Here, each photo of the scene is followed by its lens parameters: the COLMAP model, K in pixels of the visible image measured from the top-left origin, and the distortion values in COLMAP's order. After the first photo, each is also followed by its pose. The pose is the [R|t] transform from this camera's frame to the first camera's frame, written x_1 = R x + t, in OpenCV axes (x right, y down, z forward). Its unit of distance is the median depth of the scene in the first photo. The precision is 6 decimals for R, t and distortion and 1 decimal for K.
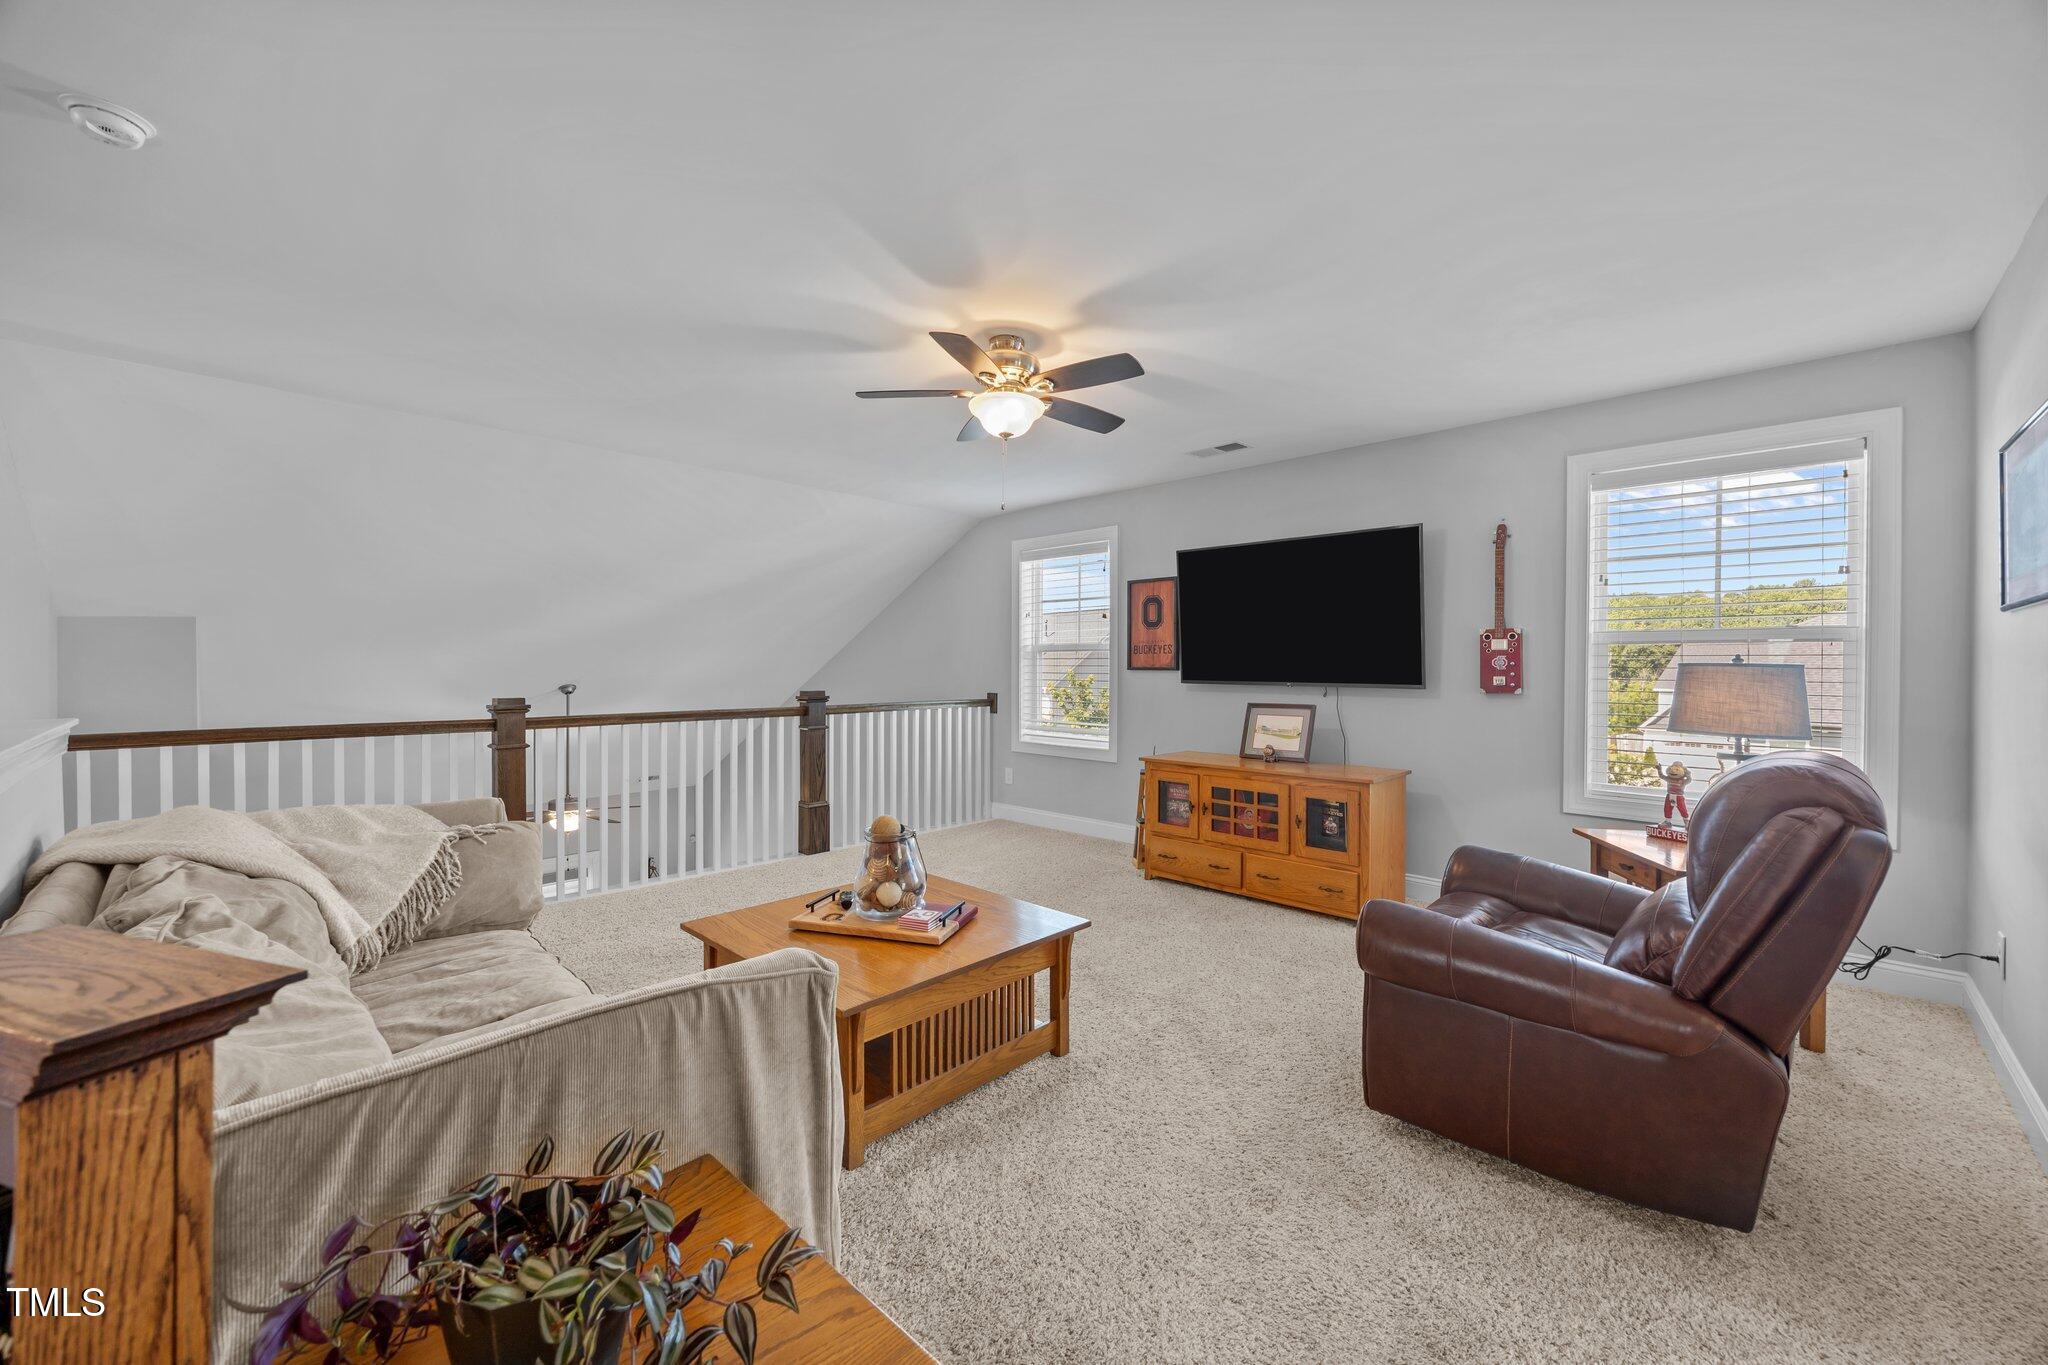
lens RADIAL K [[793.3, 0, 1040.9], [0, 793.3, 676.0], [0, 0, 1]] dist [0.000142, 0.000198]
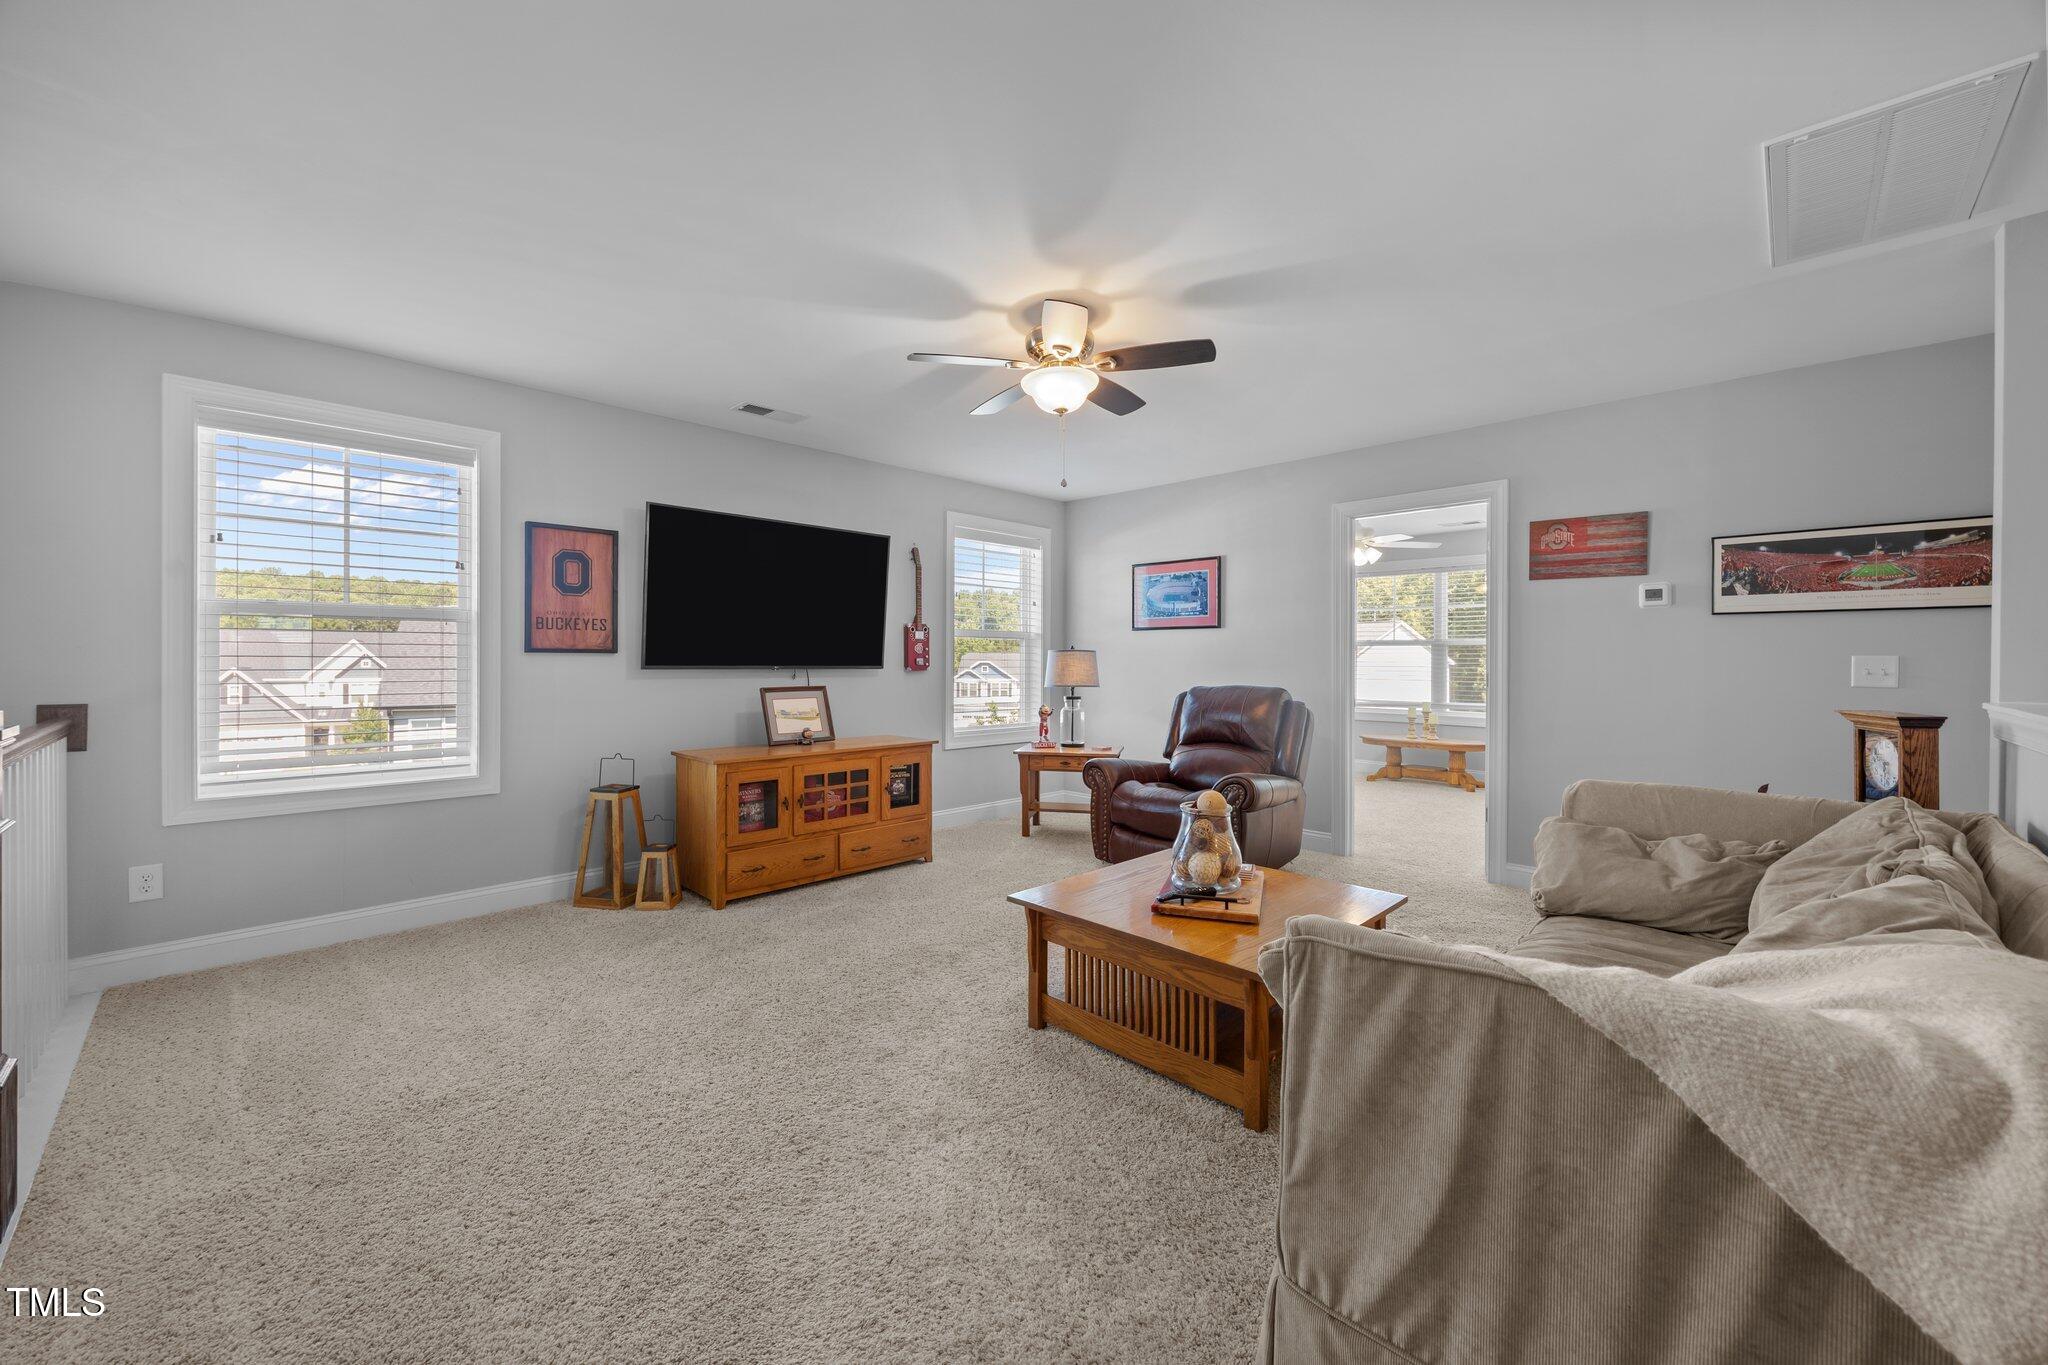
lens RADIAL K [[793.3, 0, 1043.6], [0, 793.3, 667.8], [0, 0, 1]] dist [0.000142, 0.000198]
pose [[0.008209, -0.022112, 0.999722, -0.712484], [-0.000747, 0.999755, 0.022119, -0.011794], [-0.999966, -0.000929, 0.008190, 0.690196]]
